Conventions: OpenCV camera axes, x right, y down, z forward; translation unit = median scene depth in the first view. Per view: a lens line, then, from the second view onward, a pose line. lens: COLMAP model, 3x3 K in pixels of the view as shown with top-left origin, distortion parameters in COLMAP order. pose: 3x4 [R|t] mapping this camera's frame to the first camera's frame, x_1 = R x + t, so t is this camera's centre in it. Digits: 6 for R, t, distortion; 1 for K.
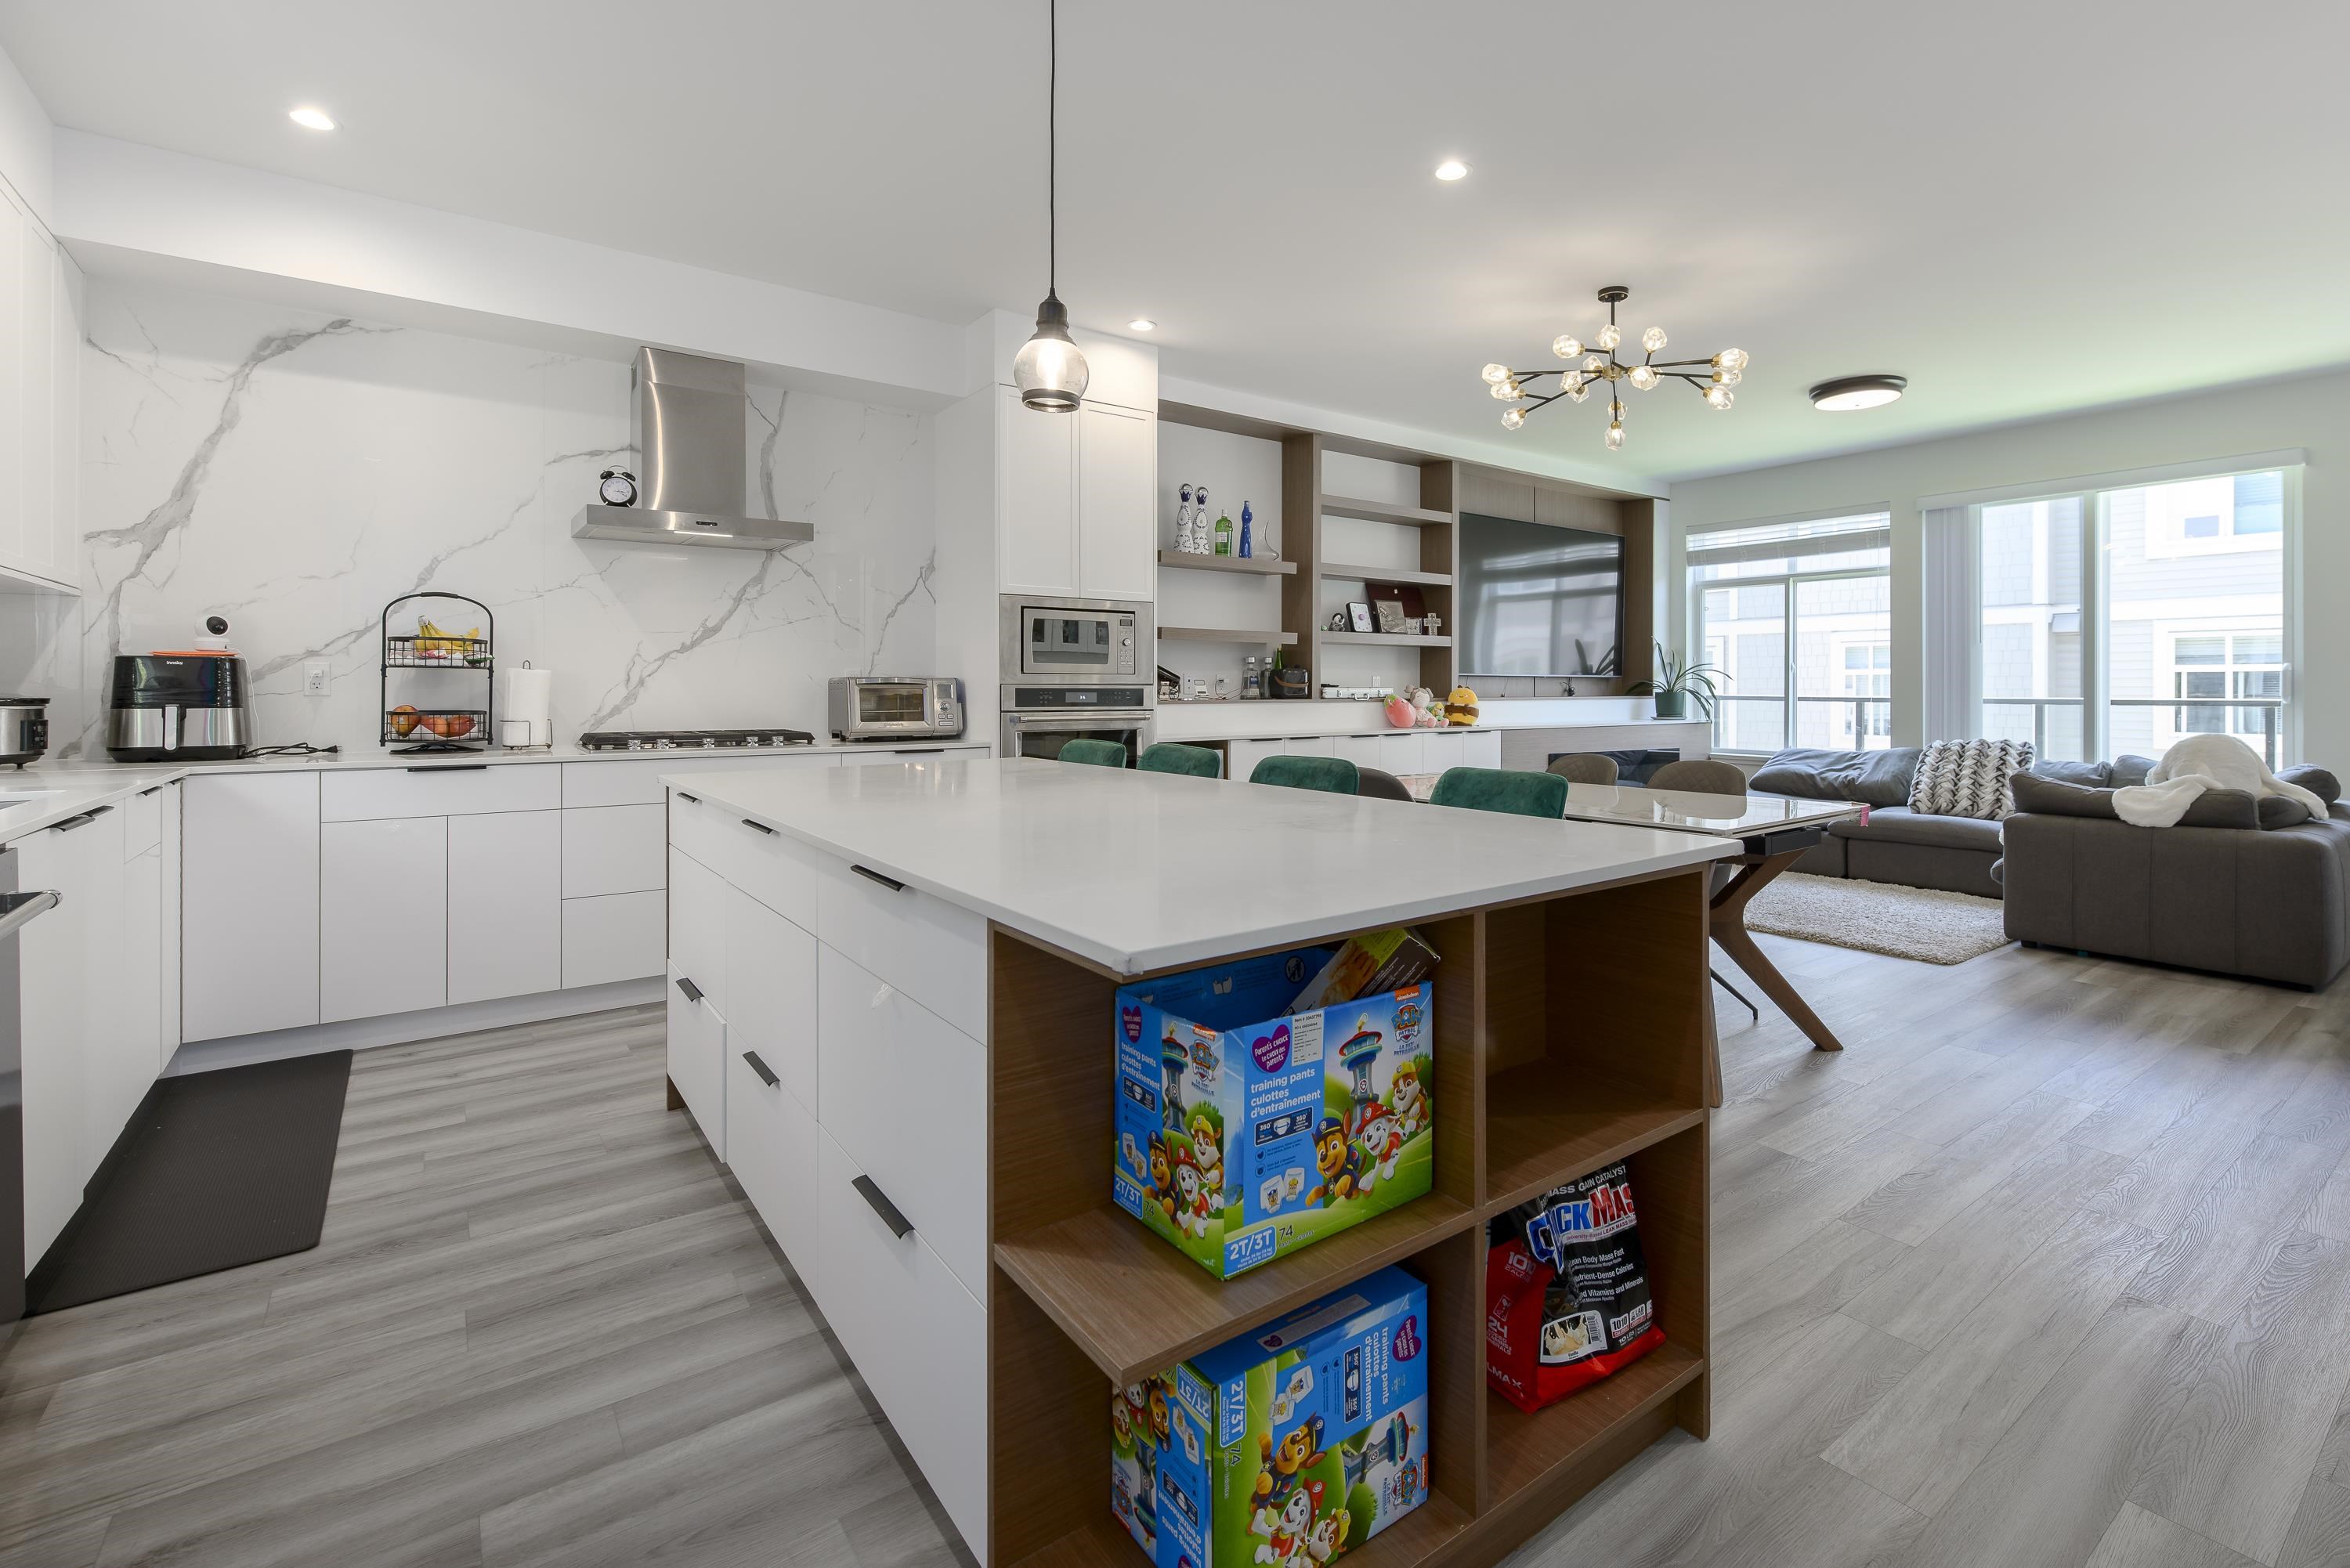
lens RADIAL K [[1066.4, 0, 1267.2], [0, 1066.4, 694.6], [0, 0, 1]] dist [0.003791, -0.000055]
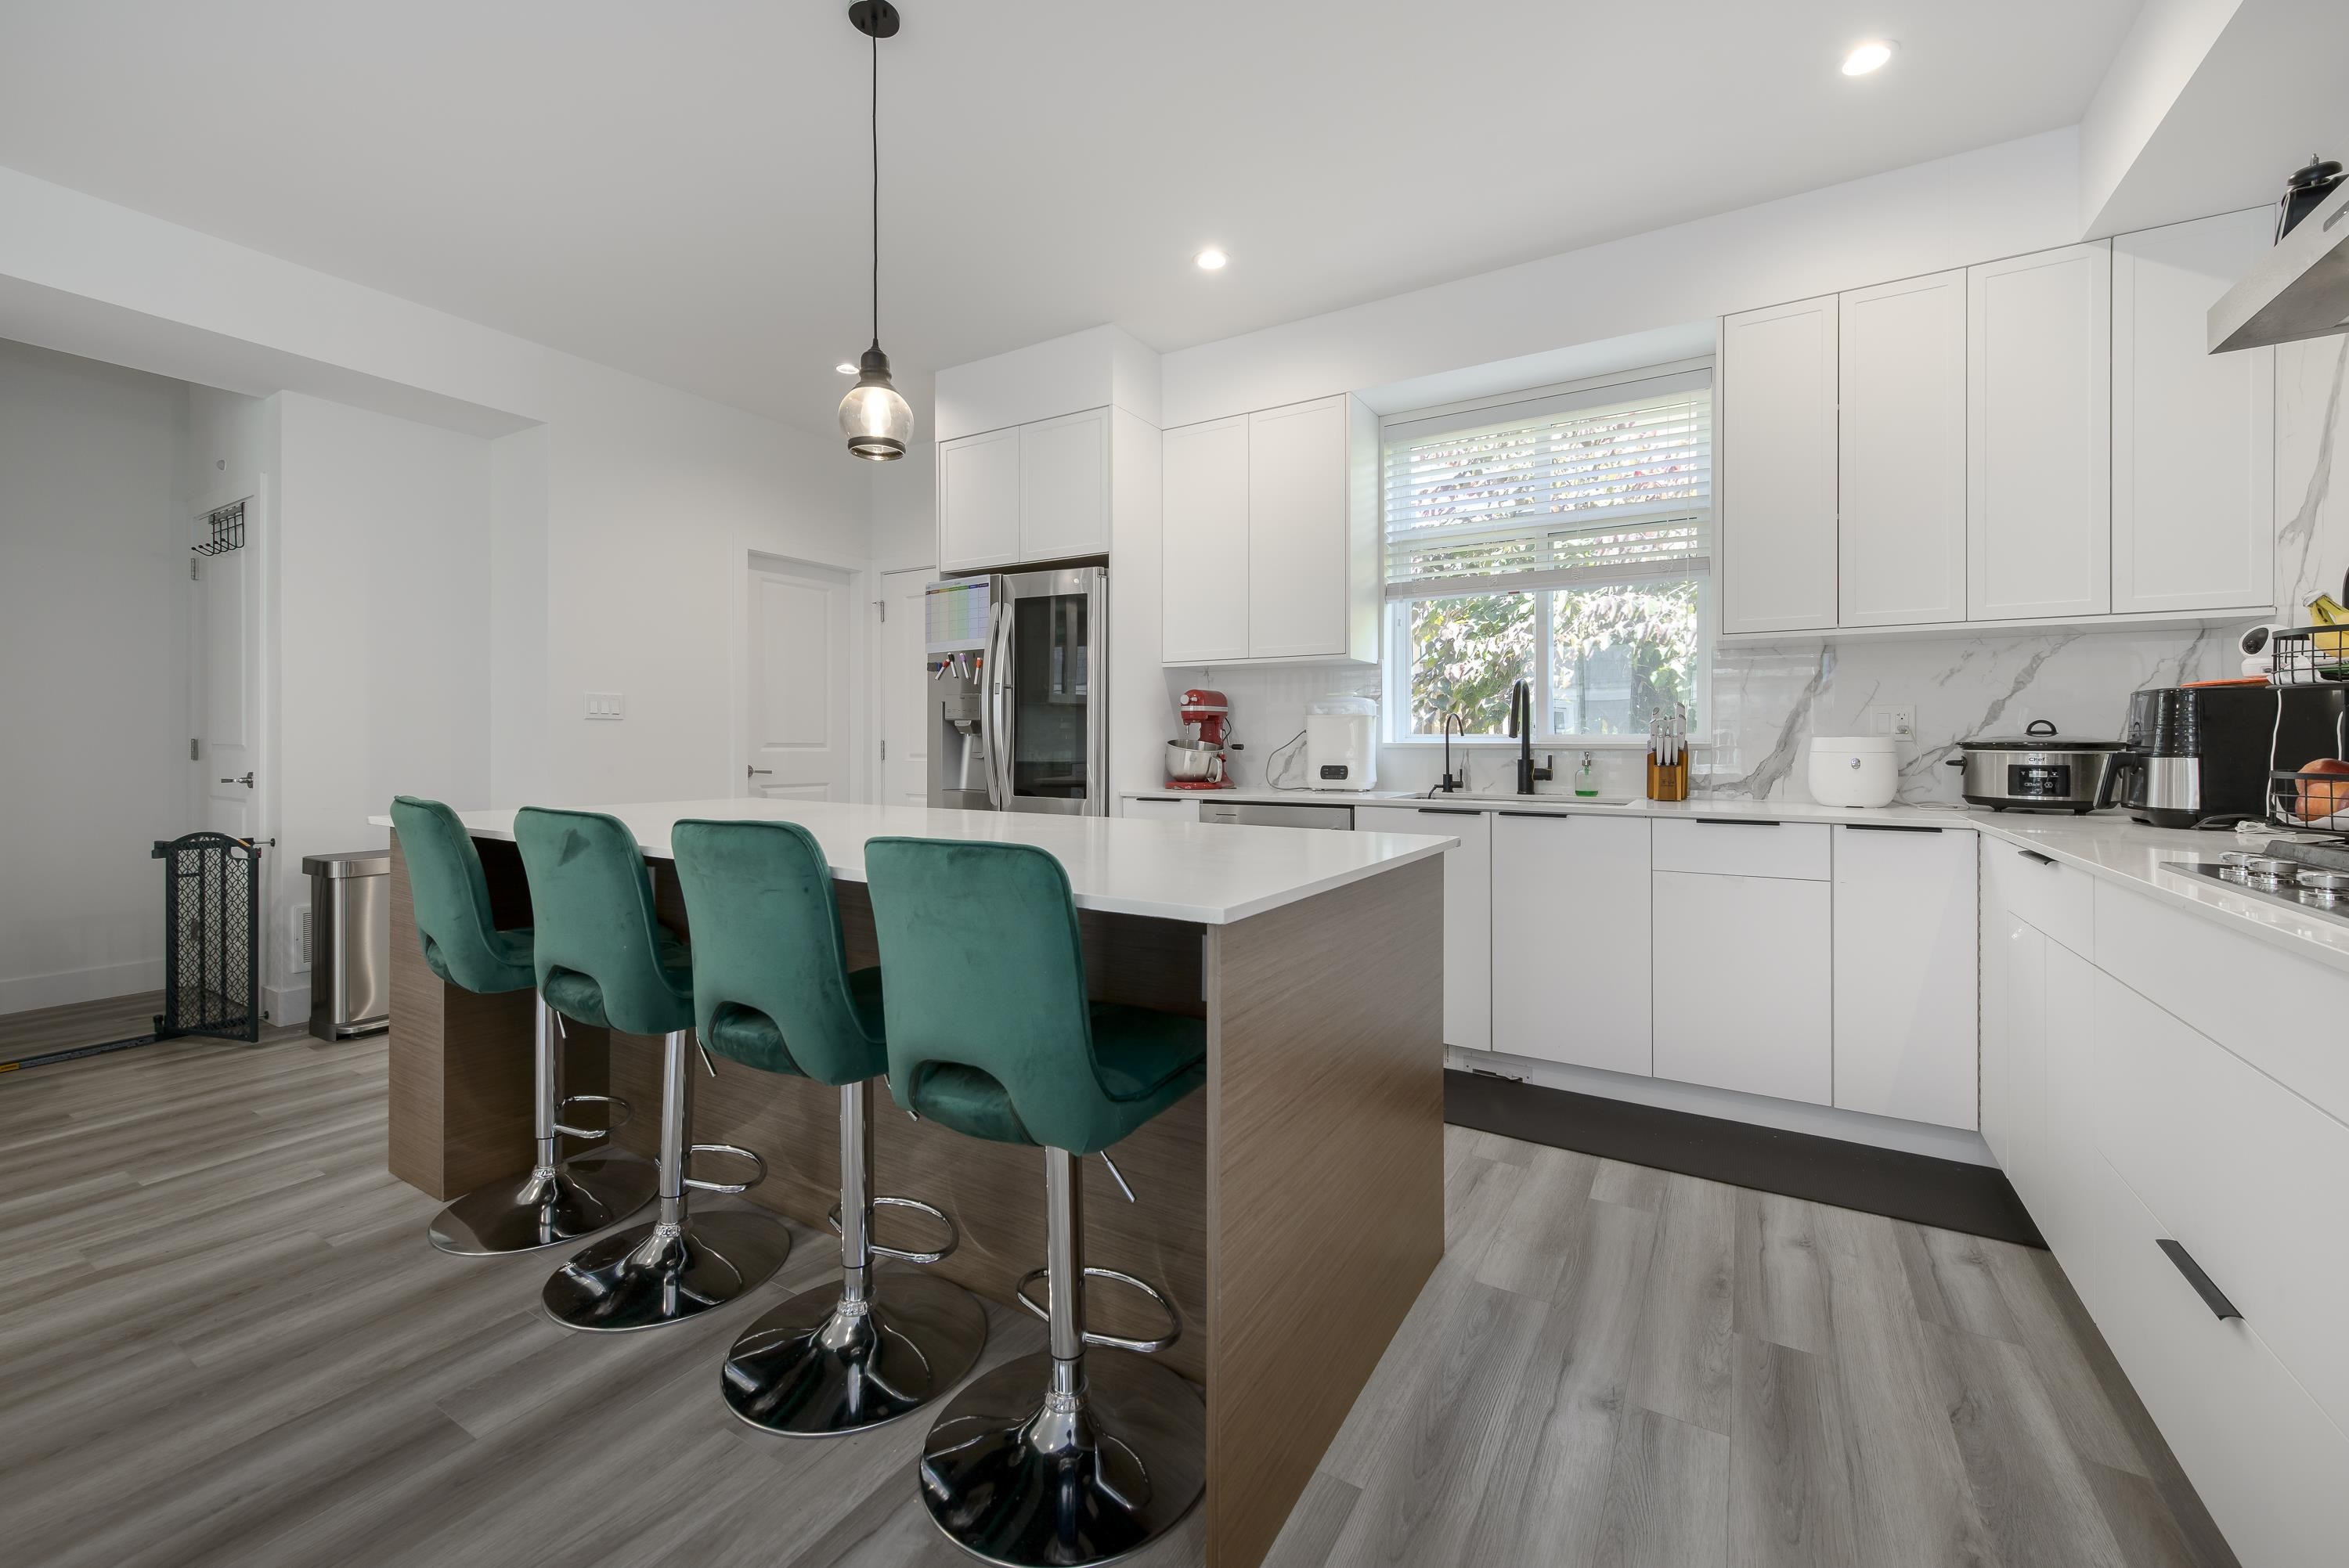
lens RADIAL K [[930.0, 0, 1179.3], [0, 930.0, 737.1], [0, 0, 1]] dist [-0.000371, -0.000322]
pose [[-0.934688, -0.005793, -0.355421, -0.076309], [-0.005674, 0.999983, -0.001375, 0.002189], [0.355423, 0.000731, -0.934705, 0.926742]]
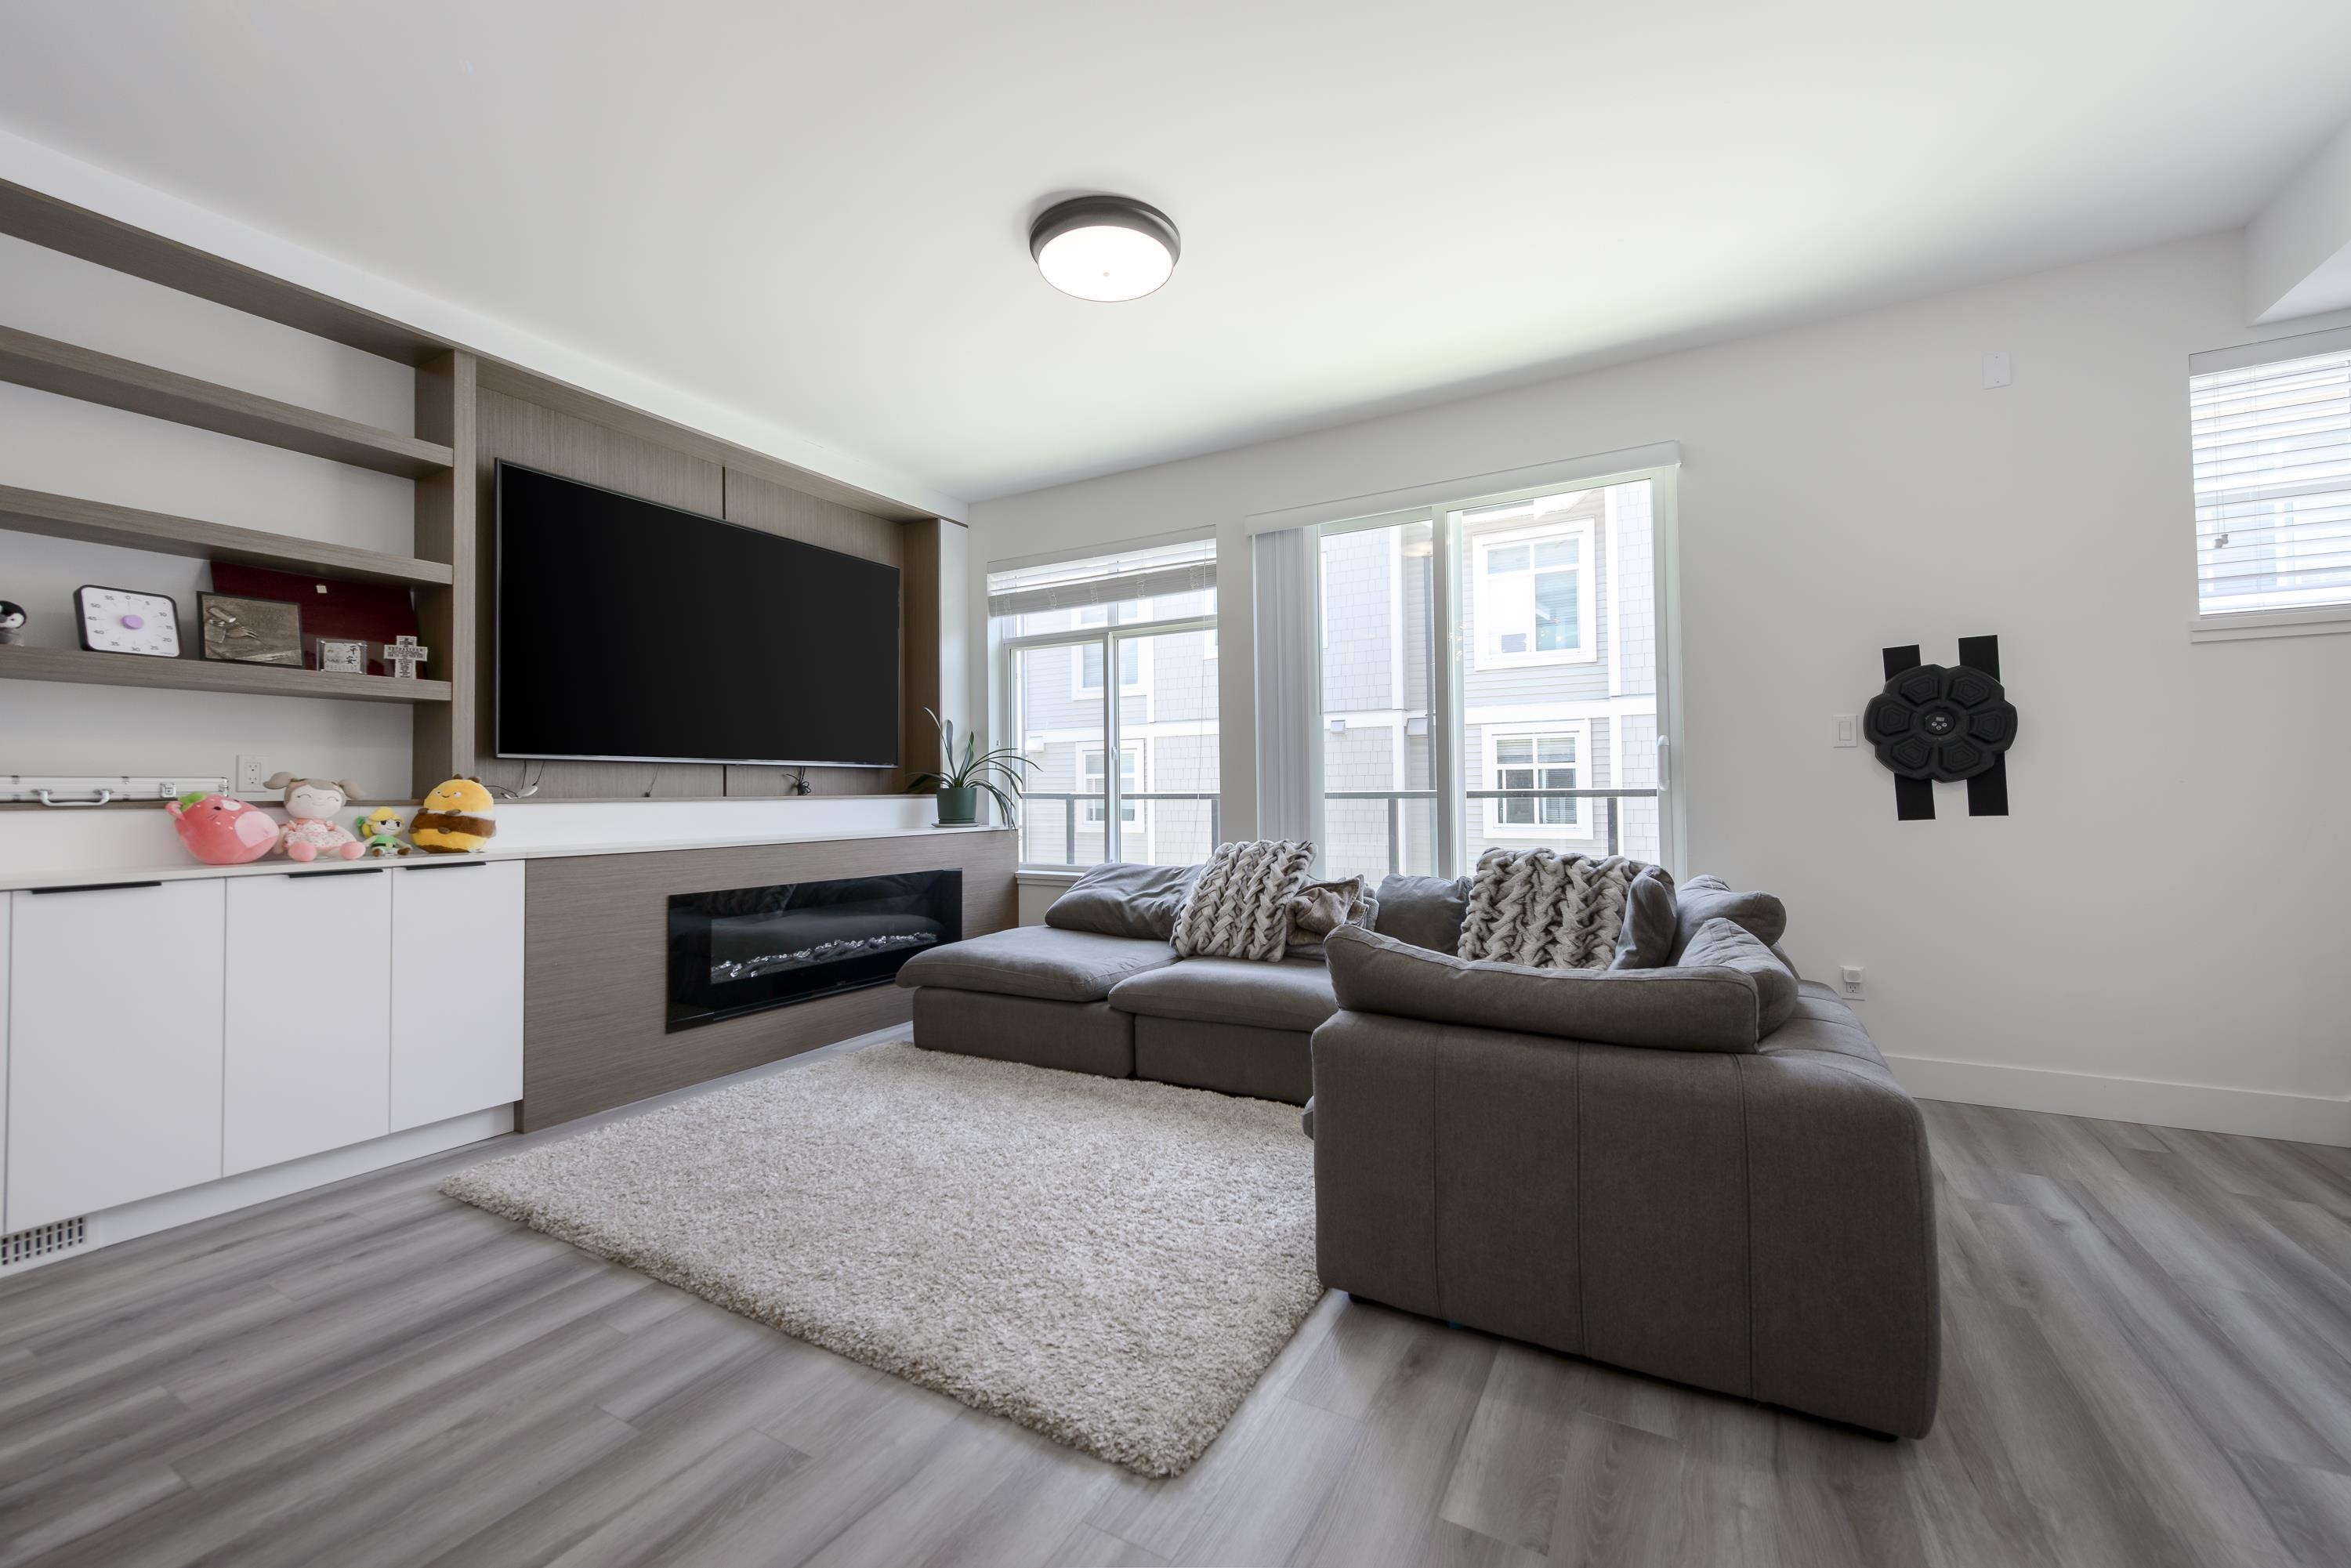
lens RADIAL K [[925.8, 0, 1181.2], [0, 925.8, 775.8], [0, 0, 1]] dist [-0.000831, -0.000196]
pose [[0.924511, -0.002622, 0.381146, 0.468566], [0.012254, 0.999664, -0.022845, 0.009151], [-0.380958, 0.025791, 0.924232, 0.627878]]
